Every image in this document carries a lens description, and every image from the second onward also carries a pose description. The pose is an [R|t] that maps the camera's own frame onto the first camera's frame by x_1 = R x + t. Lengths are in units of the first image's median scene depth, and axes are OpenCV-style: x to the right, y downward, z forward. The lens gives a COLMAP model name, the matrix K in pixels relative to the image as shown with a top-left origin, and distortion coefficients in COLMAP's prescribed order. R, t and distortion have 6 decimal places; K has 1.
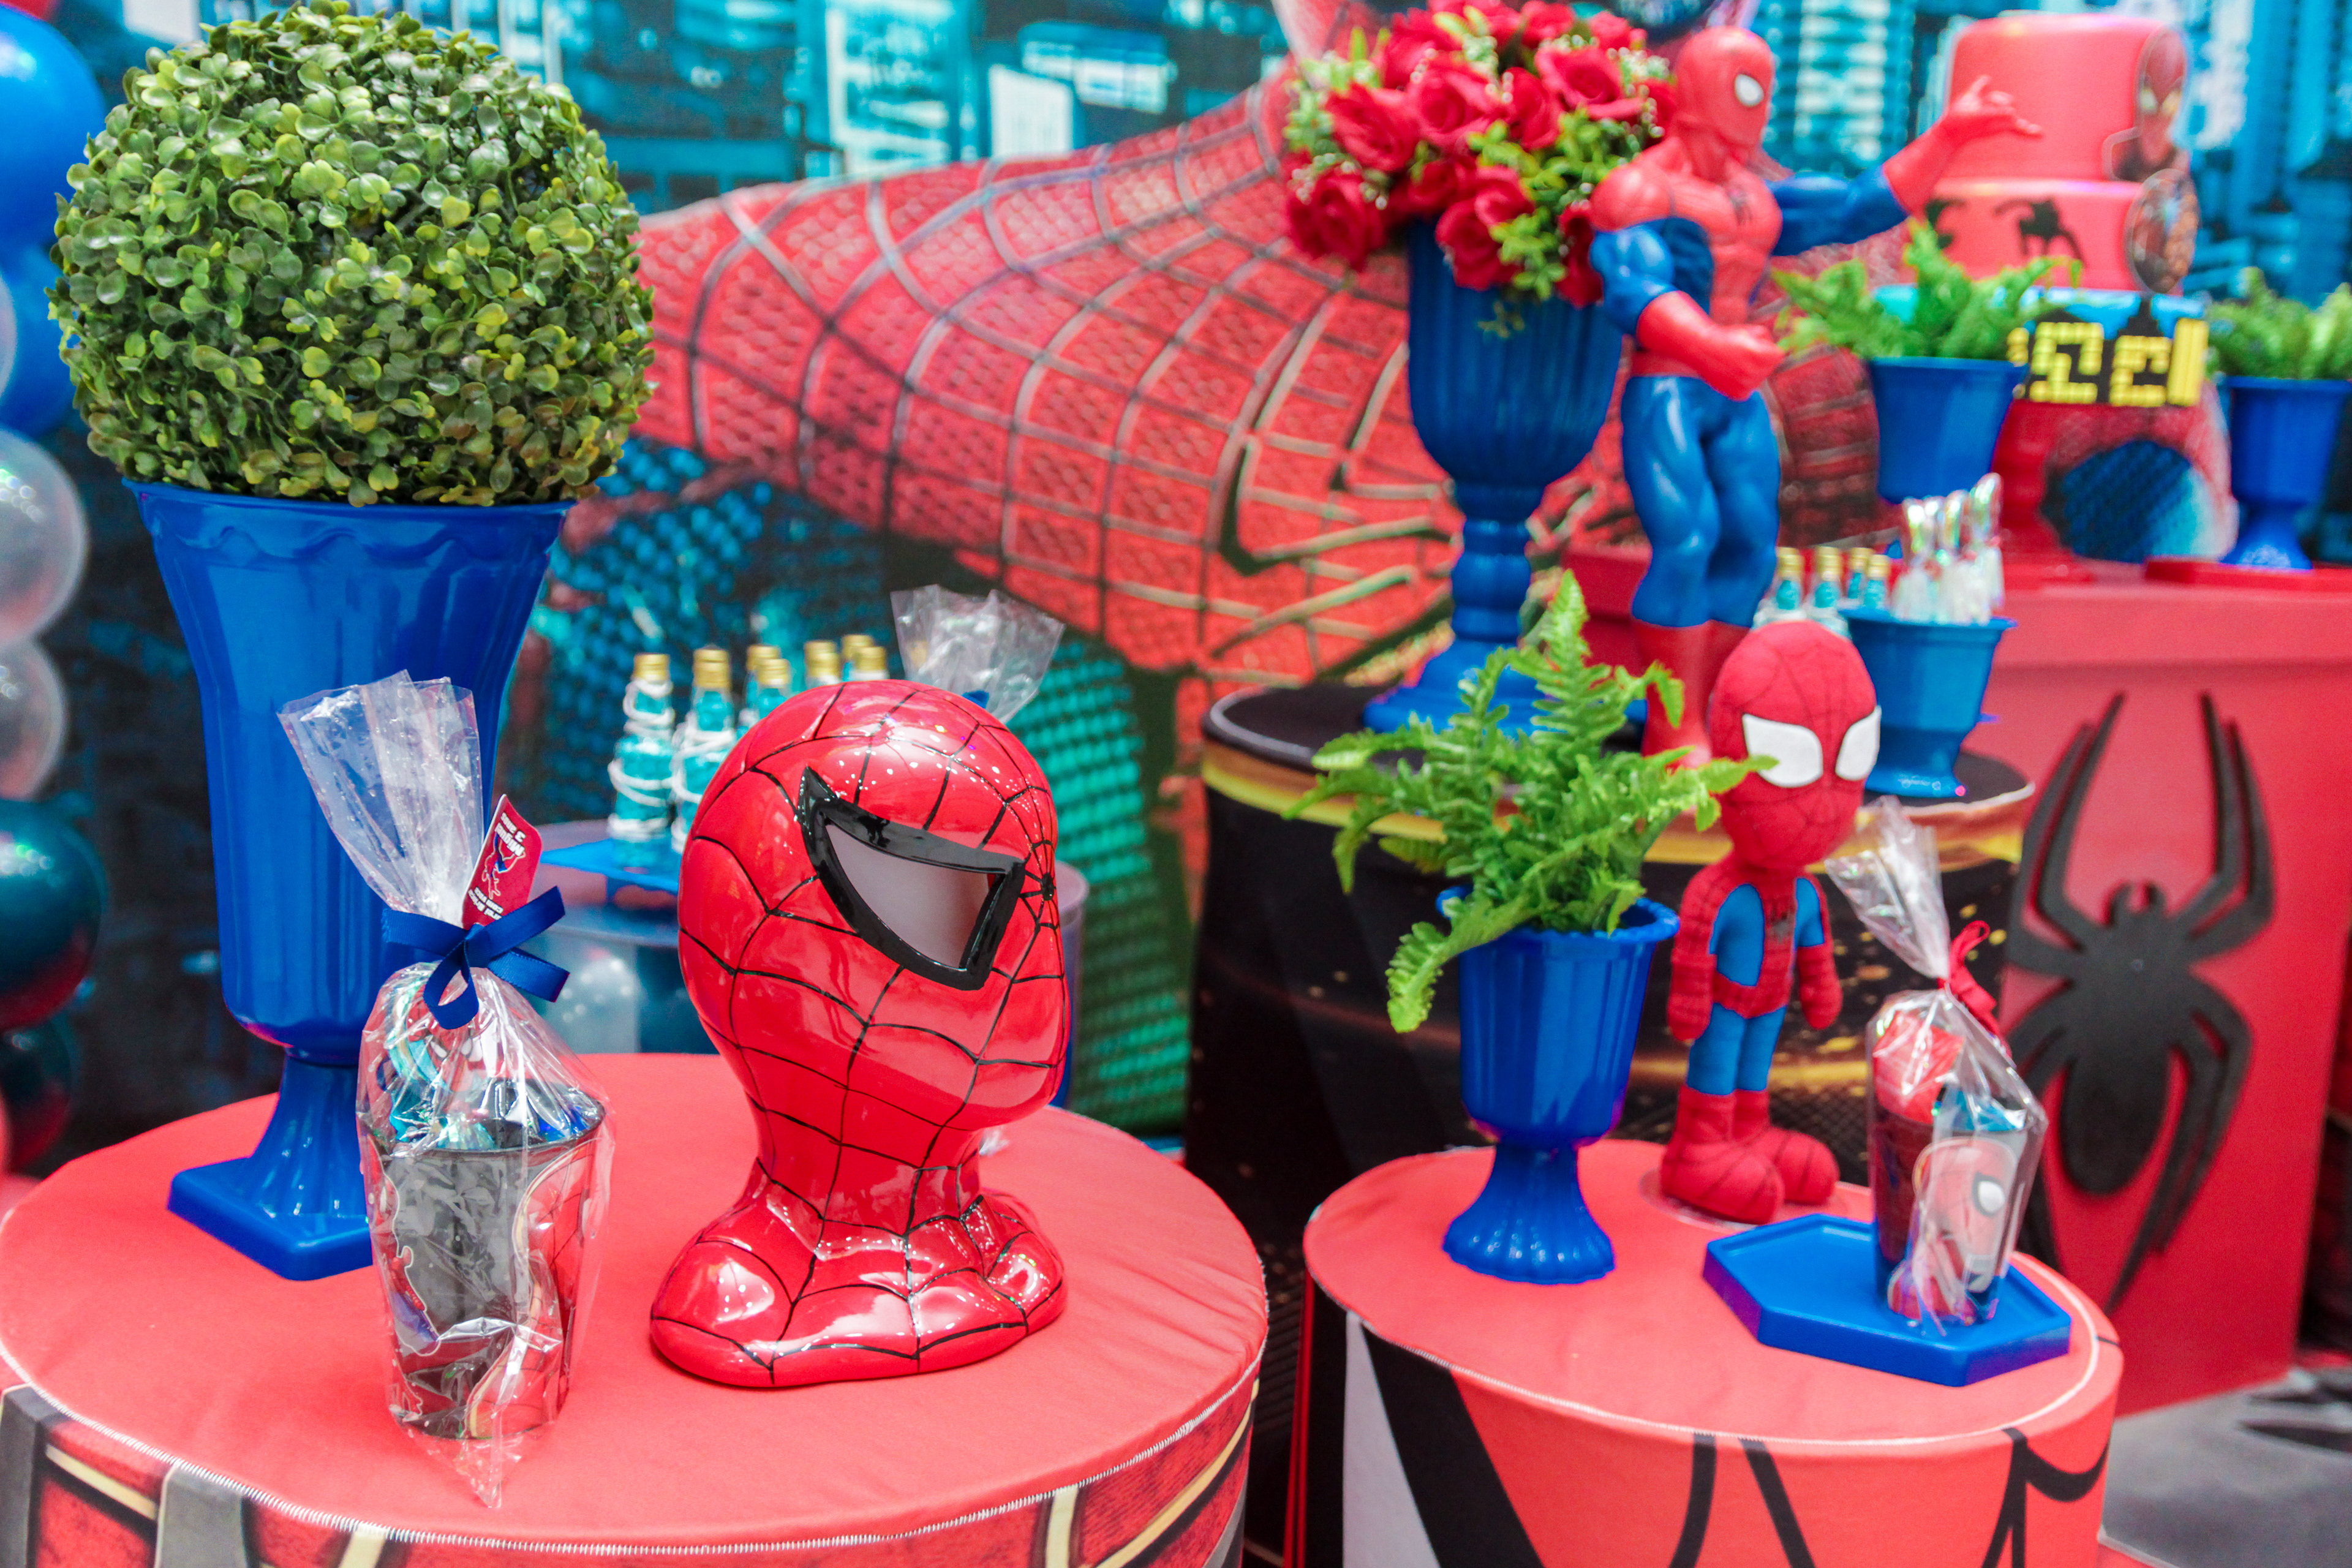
lens RADIAL K [[2450.4, 0, 1109.1], [0, 2450.4, 777.7], [0, 0, 1]] dist [-0.012040, 0.005714]
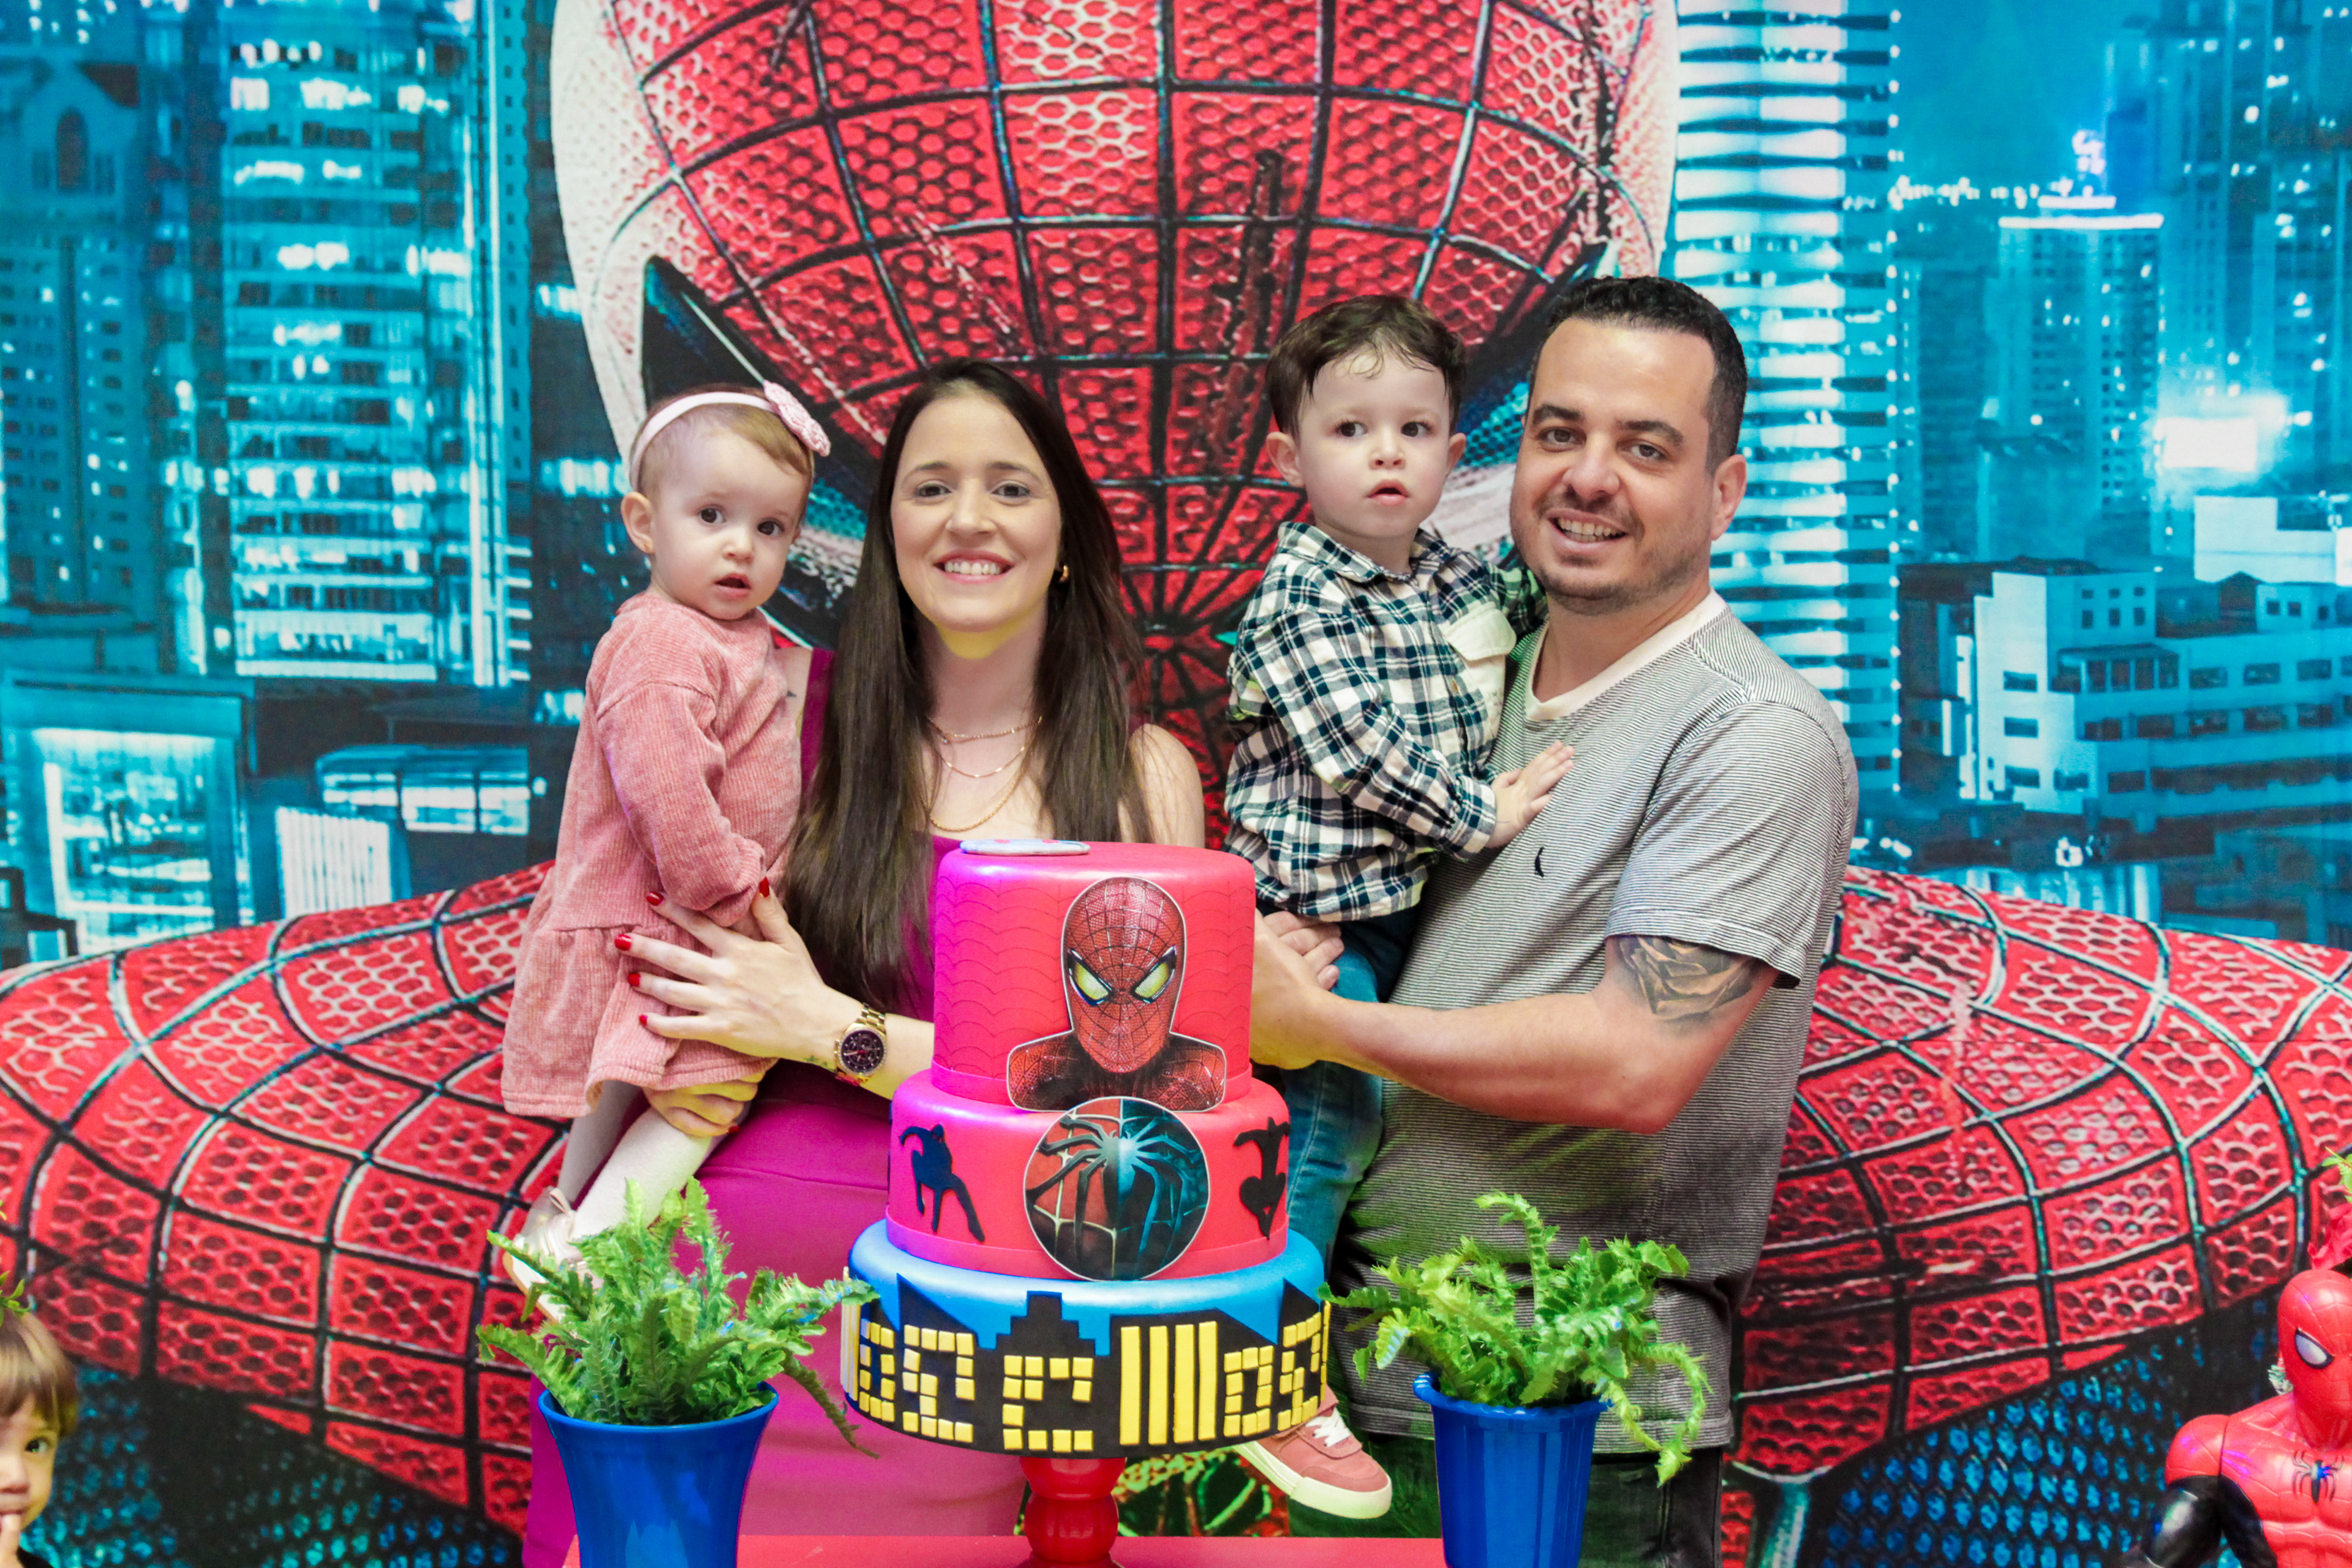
lens RADIAL K [[3222.4, 0, 1134.4], [0, 3222.4, 743.8], [0, 0, 1]] dist [0.014553, 0.116604]
pose [[0.886577, -0.014549, -0.462351, 0.688765], [-0.046768, 0.991565, -0.120880, -0.194284], [0.460210, 0.128792, 0.878419, 0.192468]]
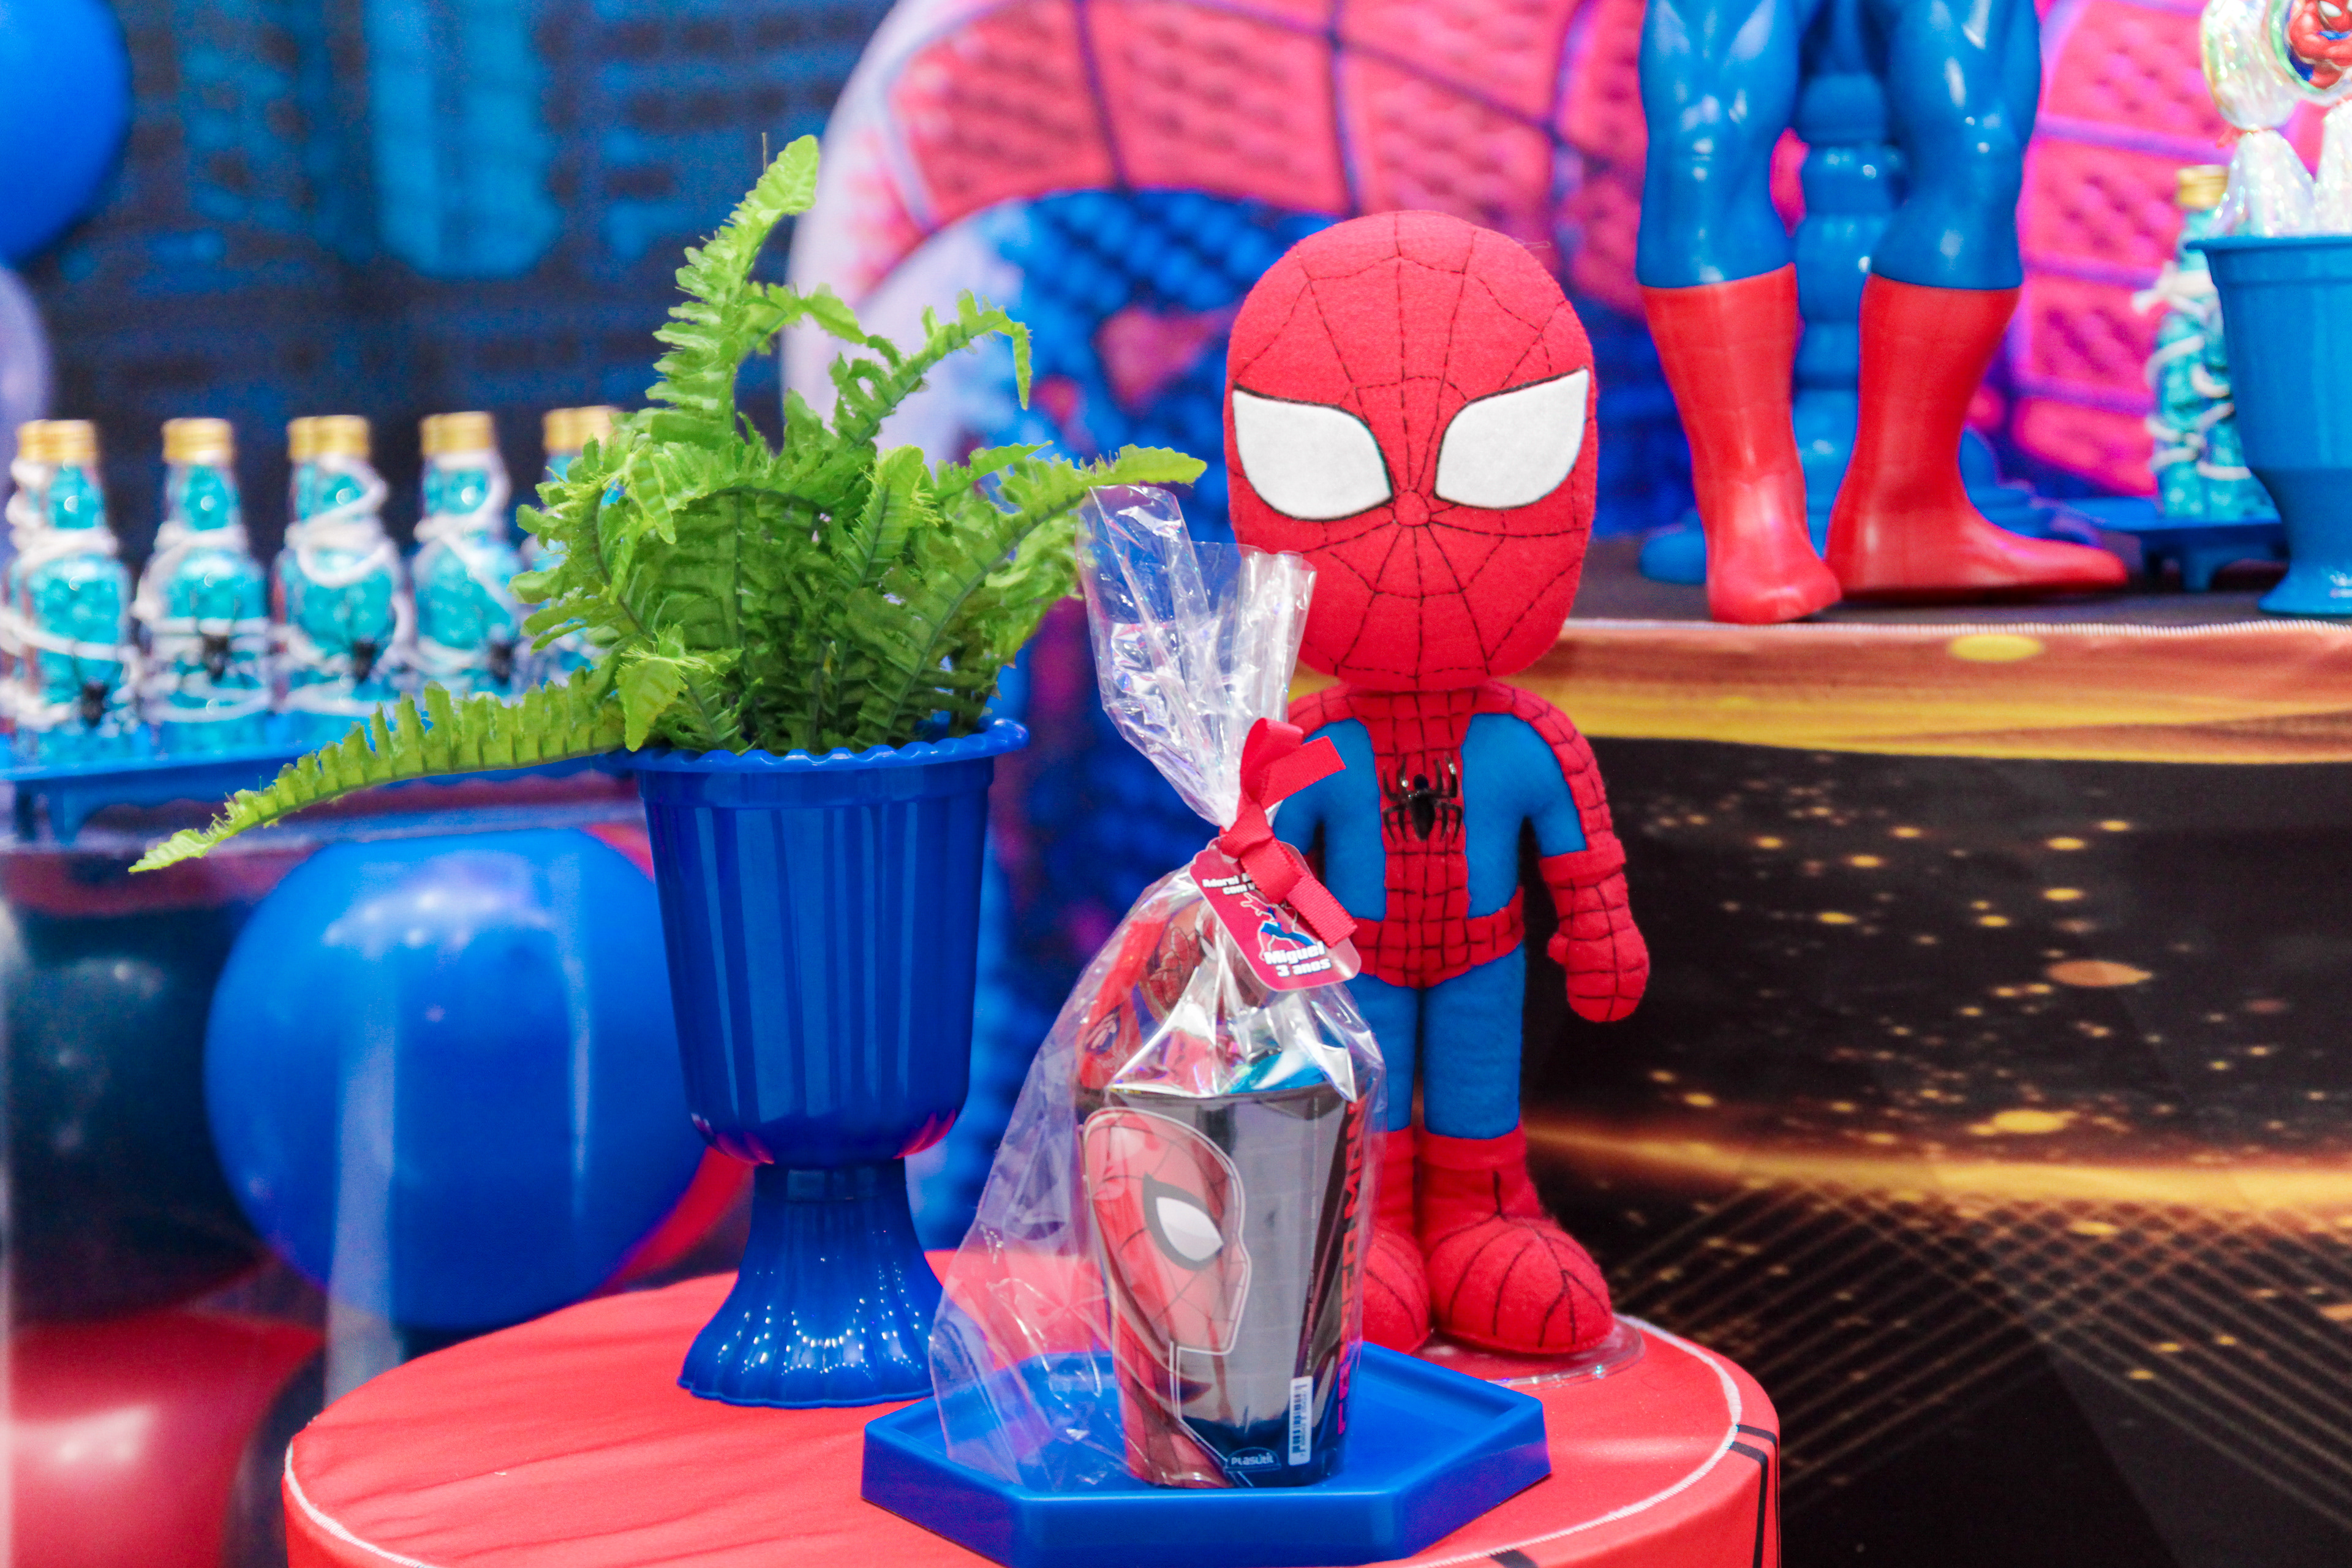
lens RADIAL K [[5036.3, 0, 1158.8], [0, 5036.3, 706.0], [0, 0, 1]] dist [0.387490, 0.176496]
pose [[0.820501, -0.028510, -0.570934, 0.425574], [-0.019715, 0.996750, -0.078107, 0.063500], [0.571305, 0.075343, 0.817272, 0.045612]]
